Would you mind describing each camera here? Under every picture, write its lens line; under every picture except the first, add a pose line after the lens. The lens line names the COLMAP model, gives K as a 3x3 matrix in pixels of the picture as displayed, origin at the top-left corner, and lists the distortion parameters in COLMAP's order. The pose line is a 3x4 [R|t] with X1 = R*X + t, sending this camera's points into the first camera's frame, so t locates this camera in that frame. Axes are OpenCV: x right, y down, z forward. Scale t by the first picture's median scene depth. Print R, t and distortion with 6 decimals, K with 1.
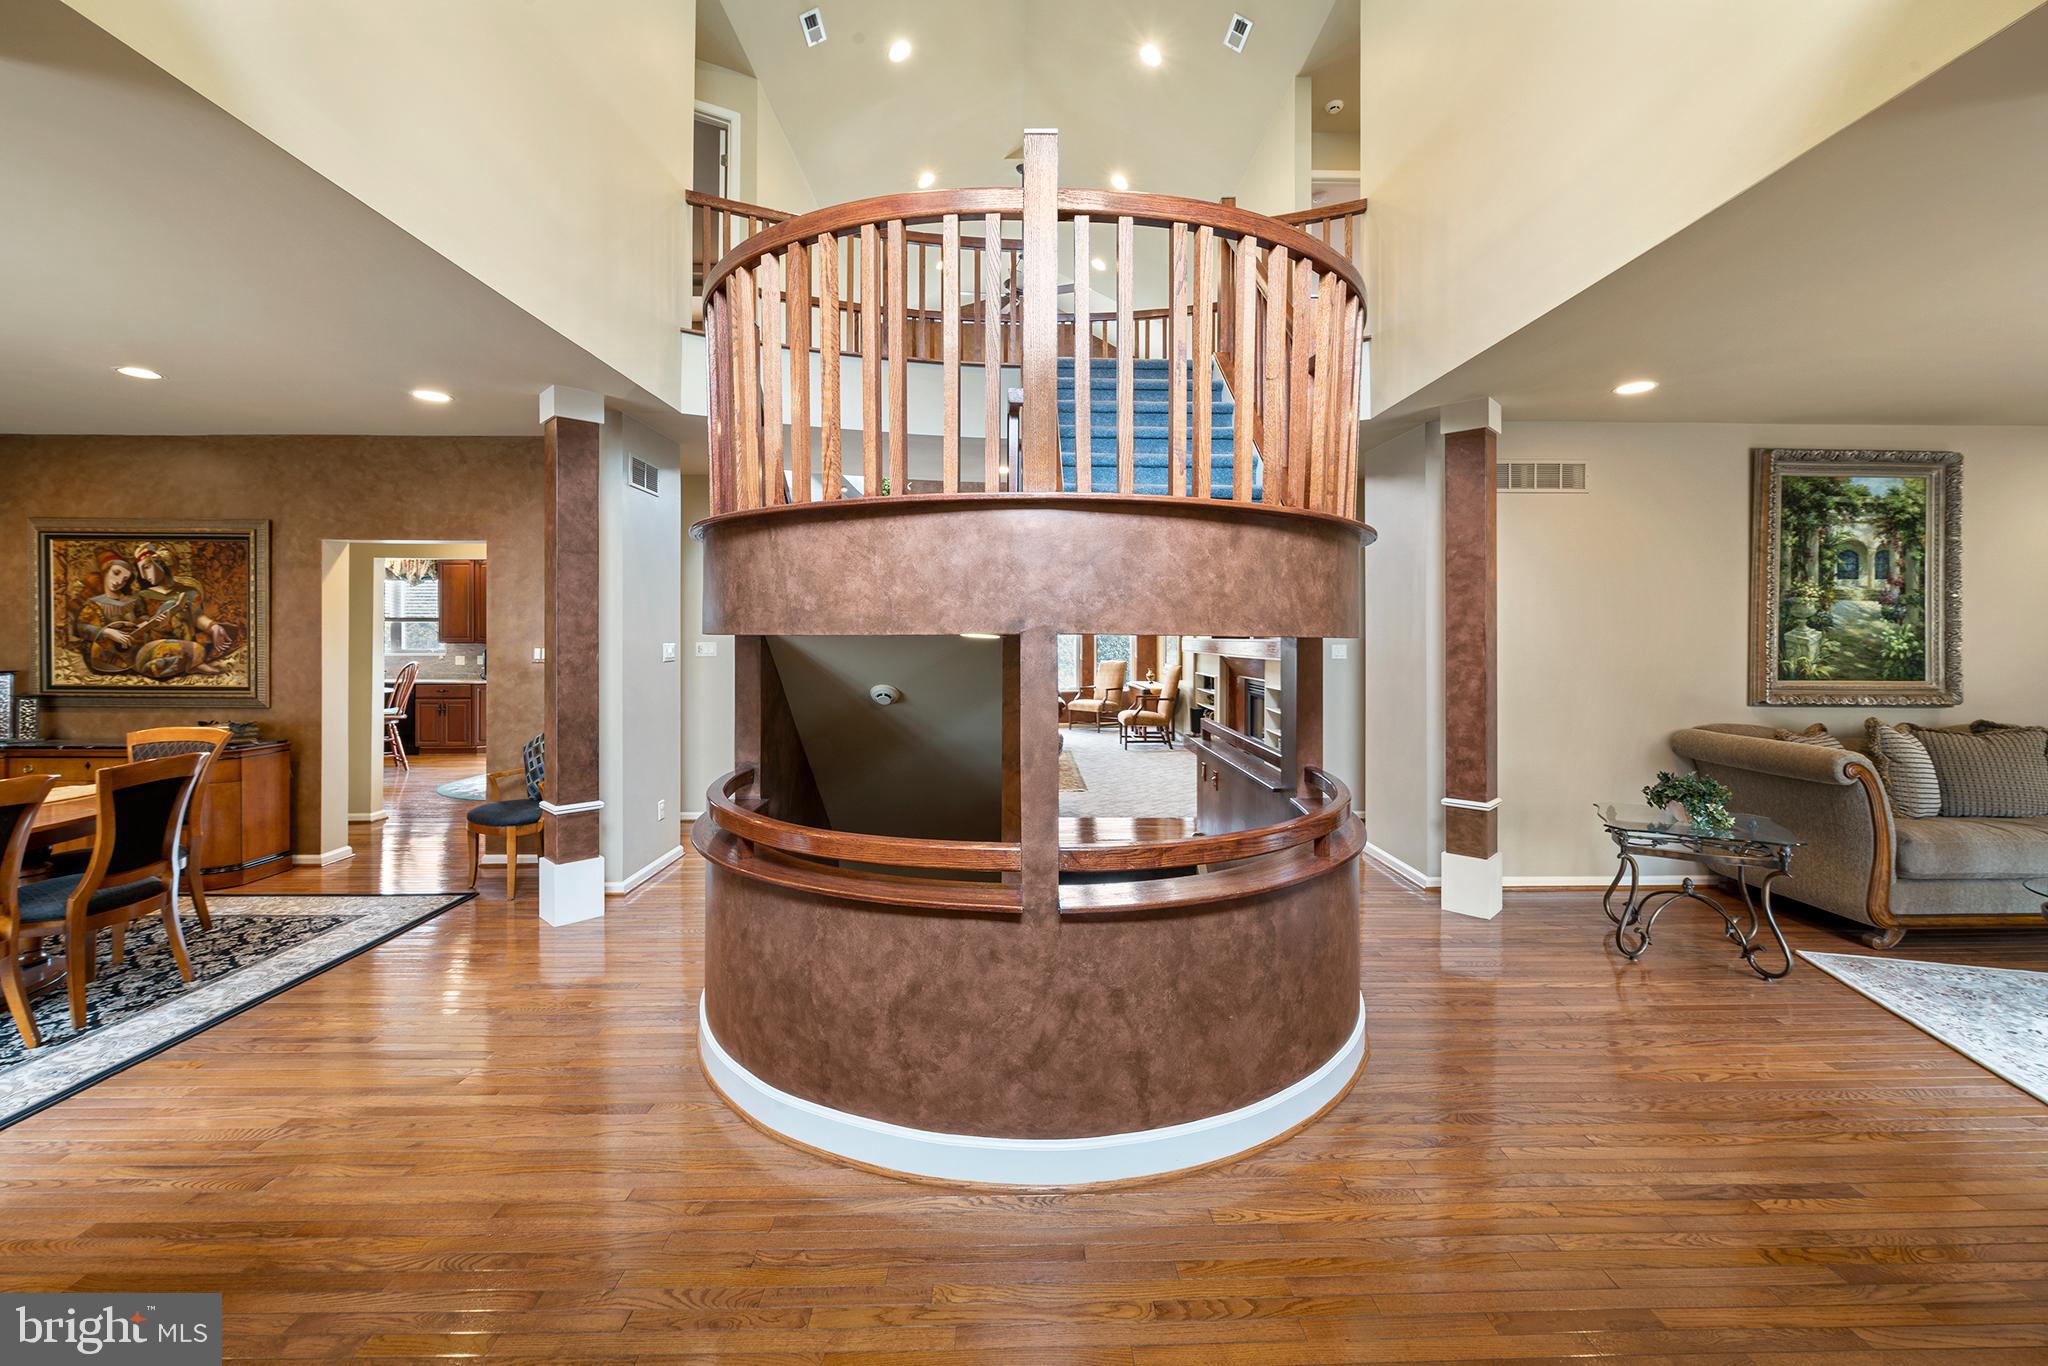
lens RADIAL K [[834.4, 0, 1043.6], [0, 834.4, 641.1], [0, 0, 1]] dist [-0.004325, -0.000767]
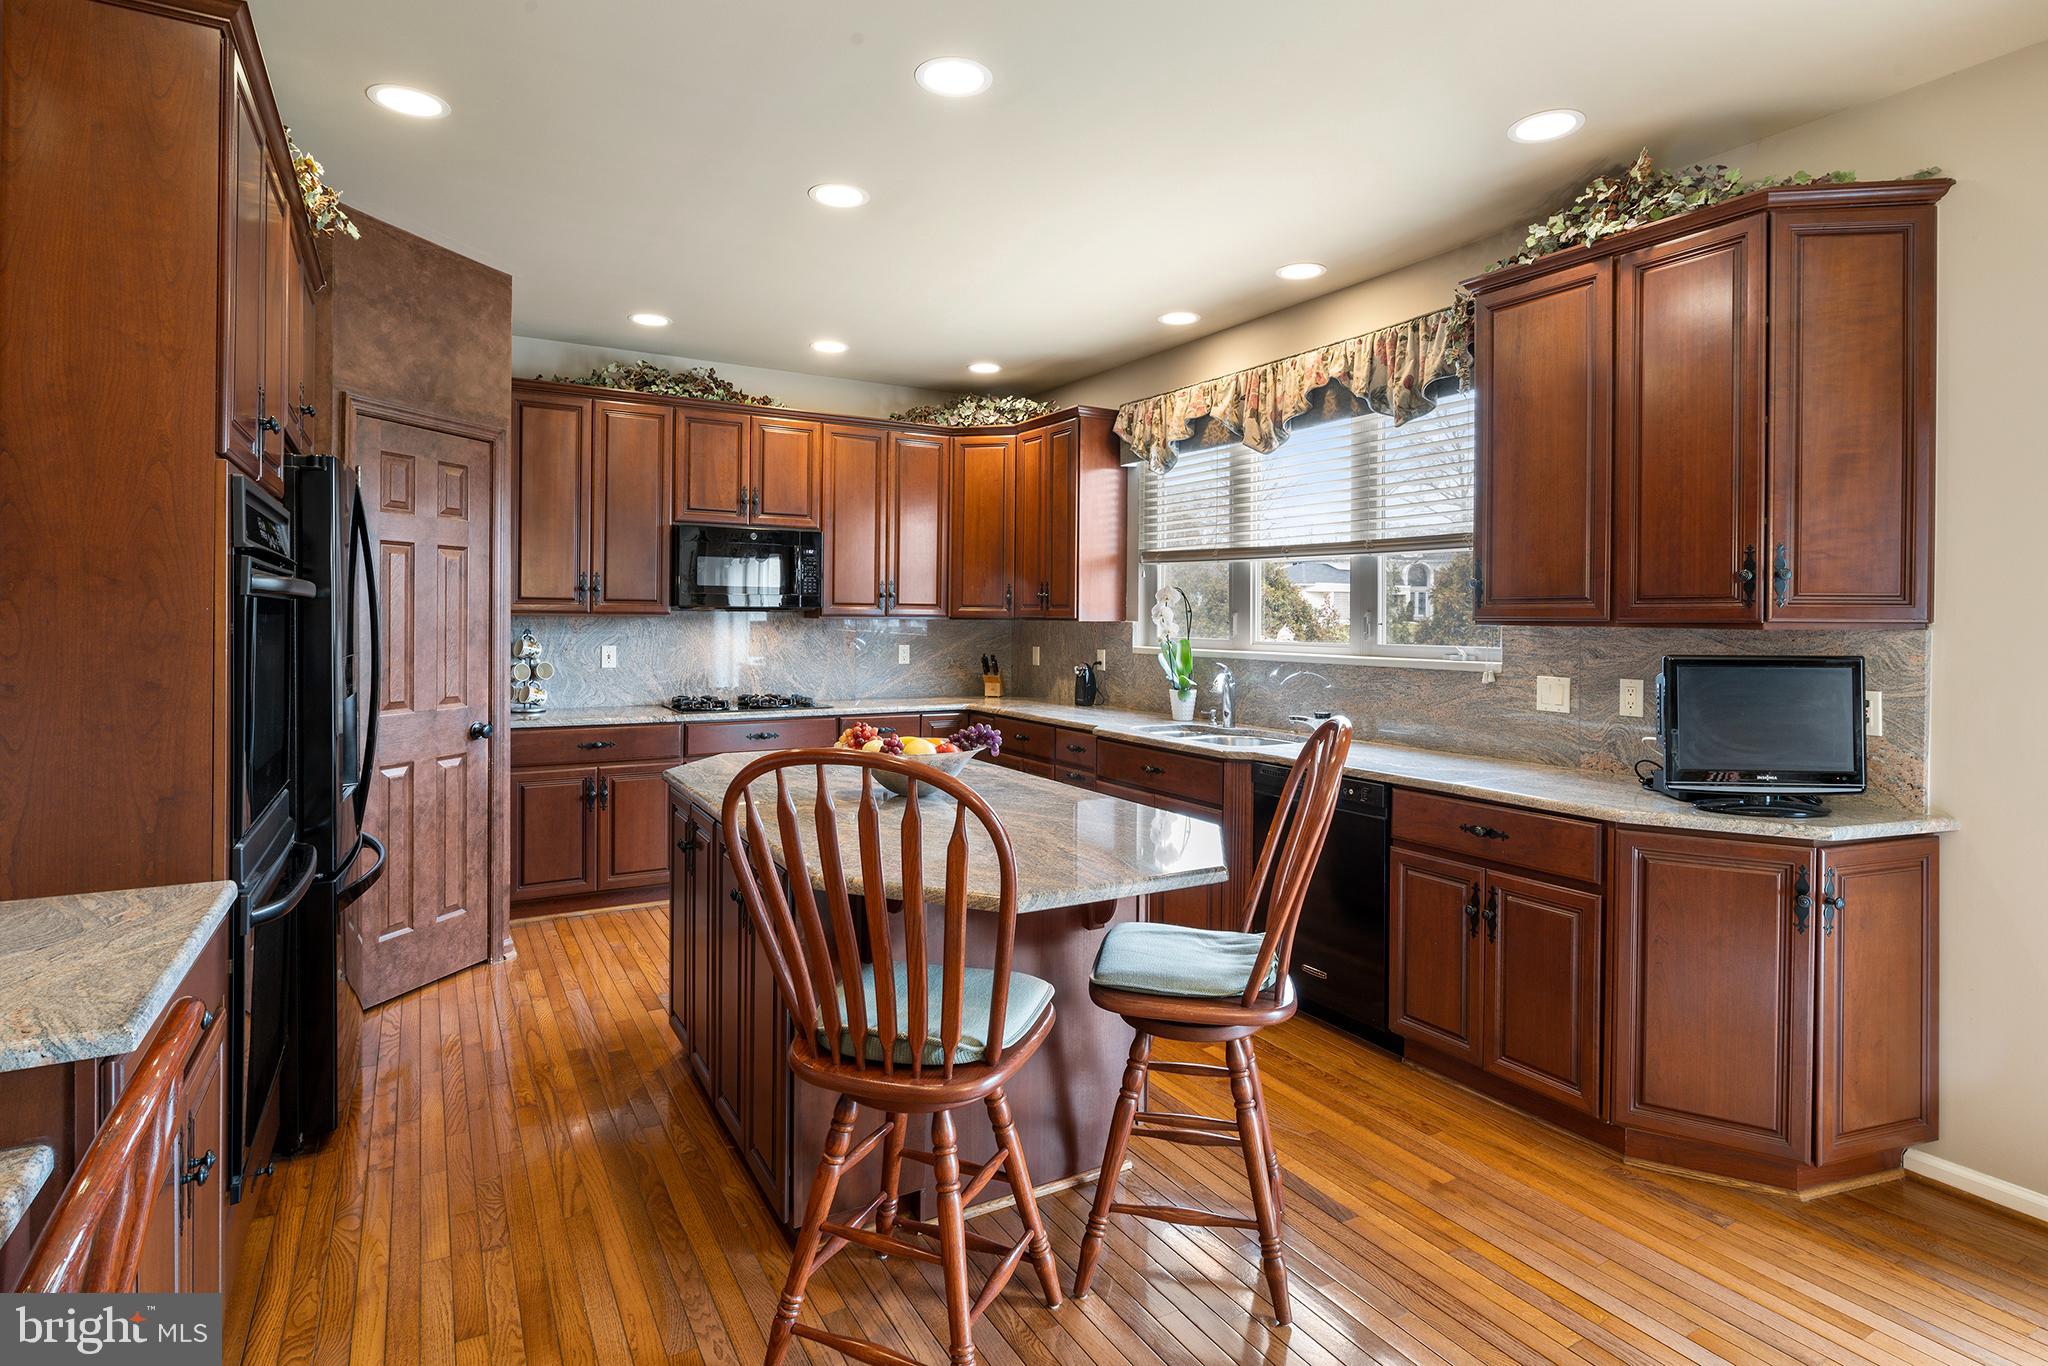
lens RADIAL K [[1049.6, 0, 1026.0], [0, 1049.6, 626.3], [0, 0, 1]] dist [-0.004685, -0.001446]
pose [[0.491338, 0.013619, -0.870863, -0.504714], [-0.018586, 0.999814, 0.005150, 0.004266], [0.870771, 0.013656, 0.491500, 0.708593]]
